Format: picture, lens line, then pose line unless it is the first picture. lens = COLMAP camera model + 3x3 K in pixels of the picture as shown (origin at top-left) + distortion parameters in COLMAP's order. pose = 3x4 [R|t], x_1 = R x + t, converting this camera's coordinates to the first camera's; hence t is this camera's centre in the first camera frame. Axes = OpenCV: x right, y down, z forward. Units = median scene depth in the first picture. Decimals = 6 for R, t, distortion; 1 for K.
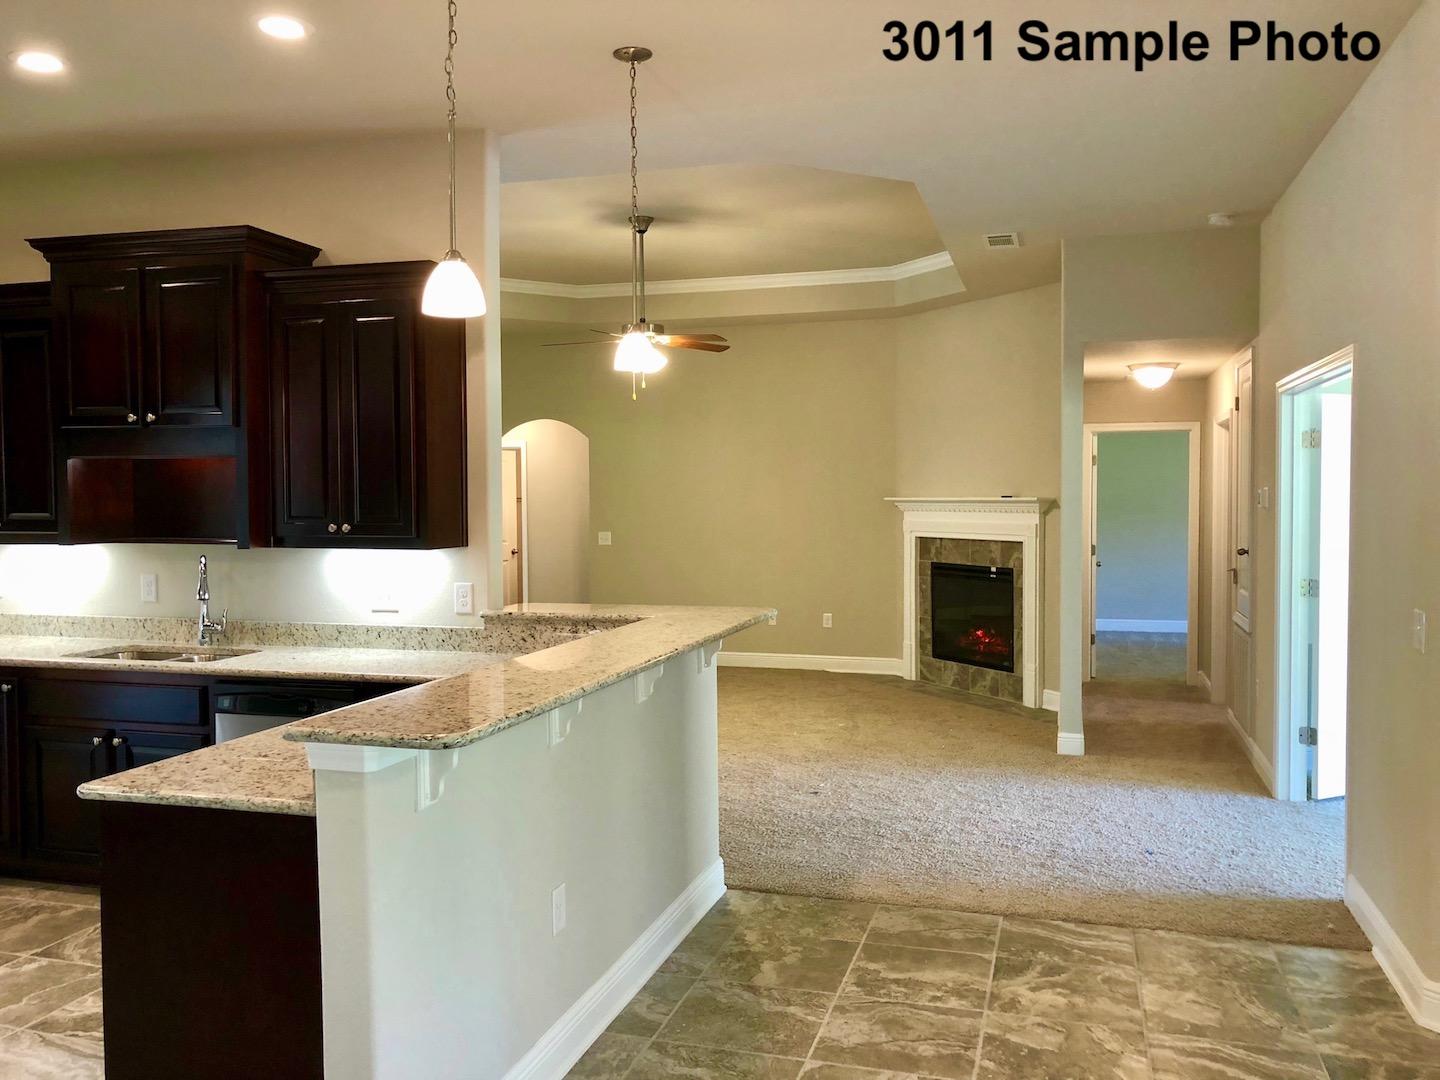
lens RADIAL K [[1183.3, 0, 715.6], [0, 1183.3, 545.9], [0, 0, 1]] dist [0.000402, -0.010502]
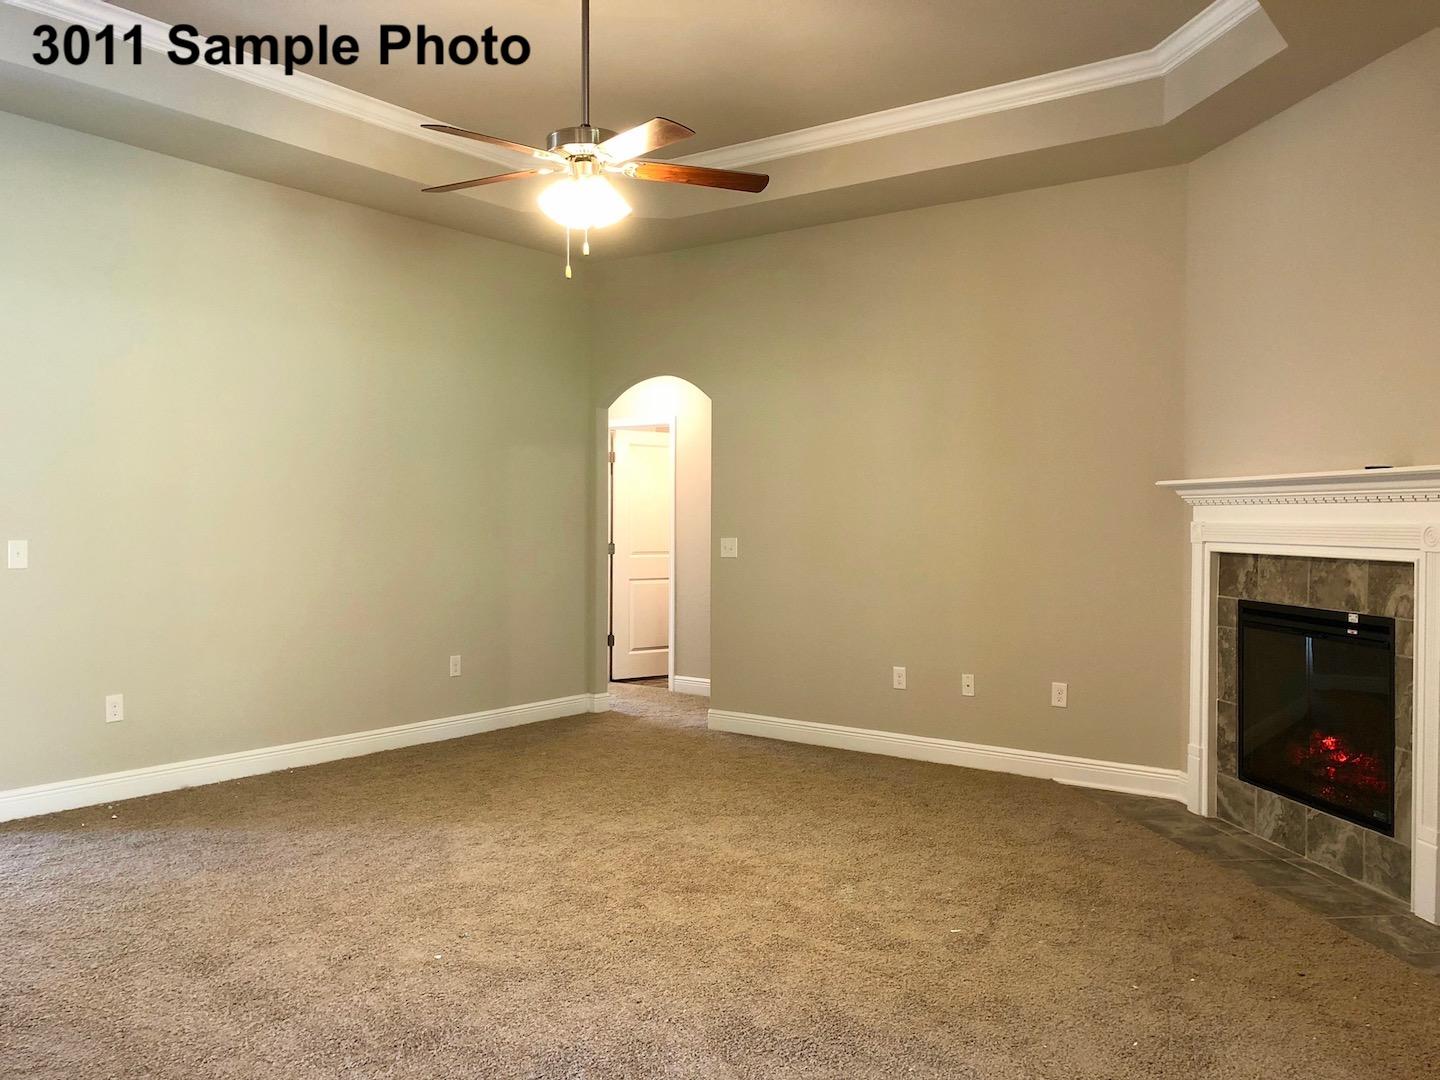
lens RADIAL K [[1183.3, 0, 723.7], [0, 1183.3, 546.5], [0, 0, 1]] dist [0.000402, -0.010502]
pose [[0.940528, 0.016820, -0.339300, 0.147001], [-0.023662, 0.999591, -0.016040, 0.003818], [0.338891, 0.023115, 0.940542, 0.426183]]
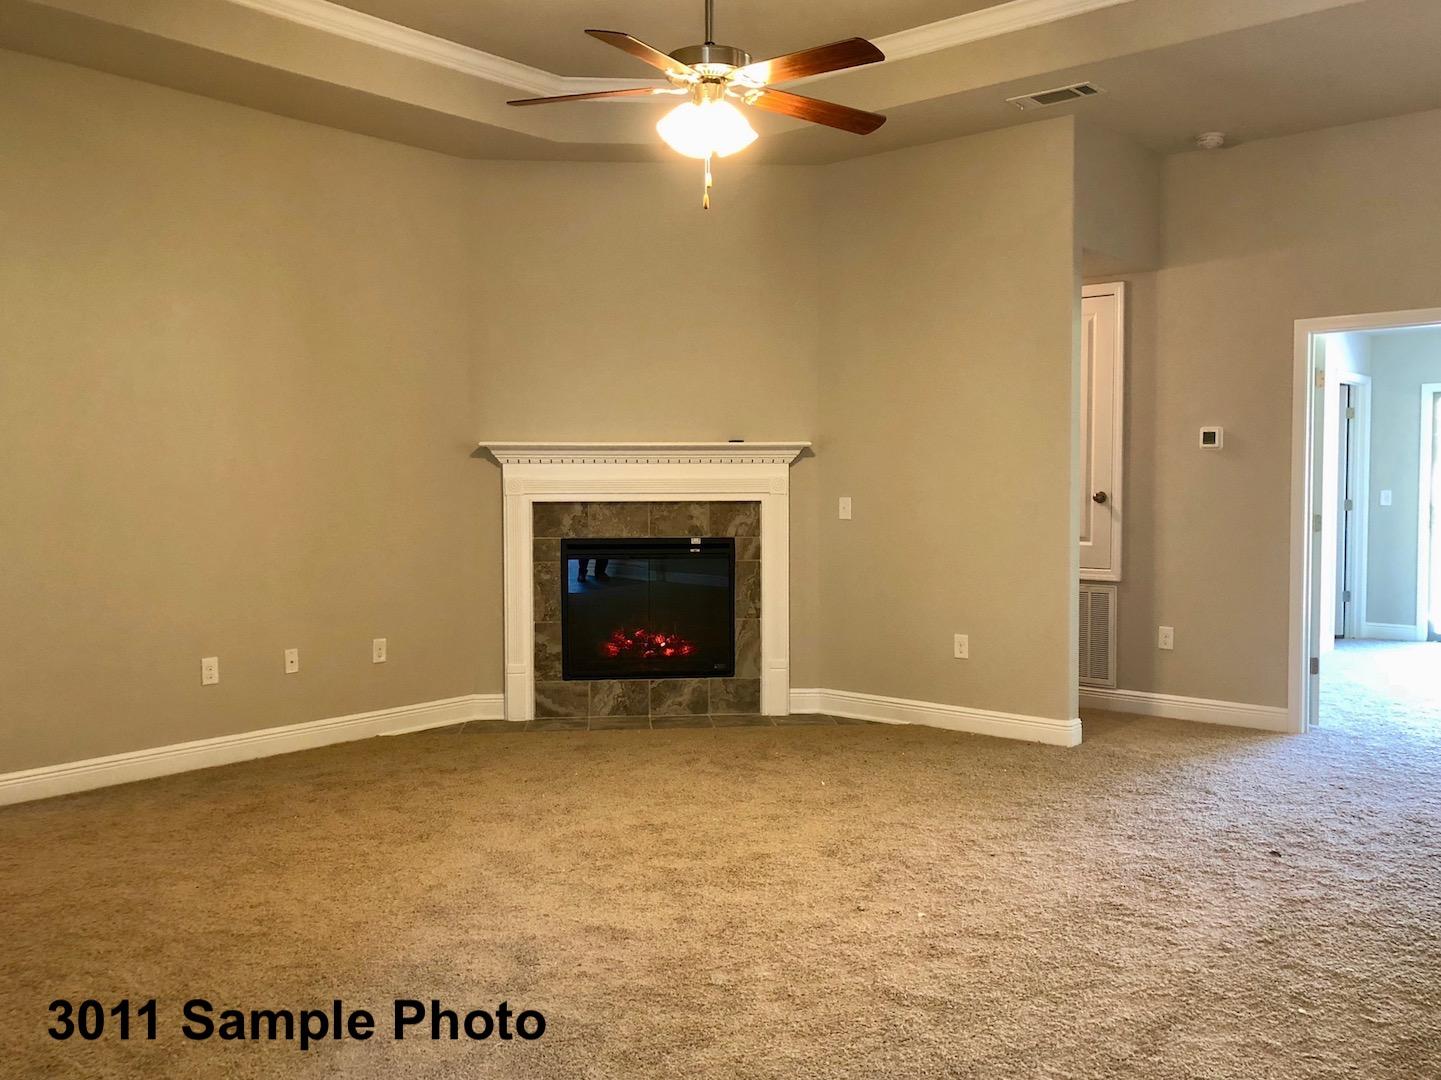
lens RADIAL K [[1184.2, 0, 730.0], [0, 1184.2, 530.4], [0, 0, 1]] dist [0.000402, -0.010502]
pose [[0.379164, -0.036162, 0.924623, -0.412145], [0.043193, 0.998839, 0.021352, -0.001471], [-0.924321, 0.031841, 0.380286, 0.665493]]
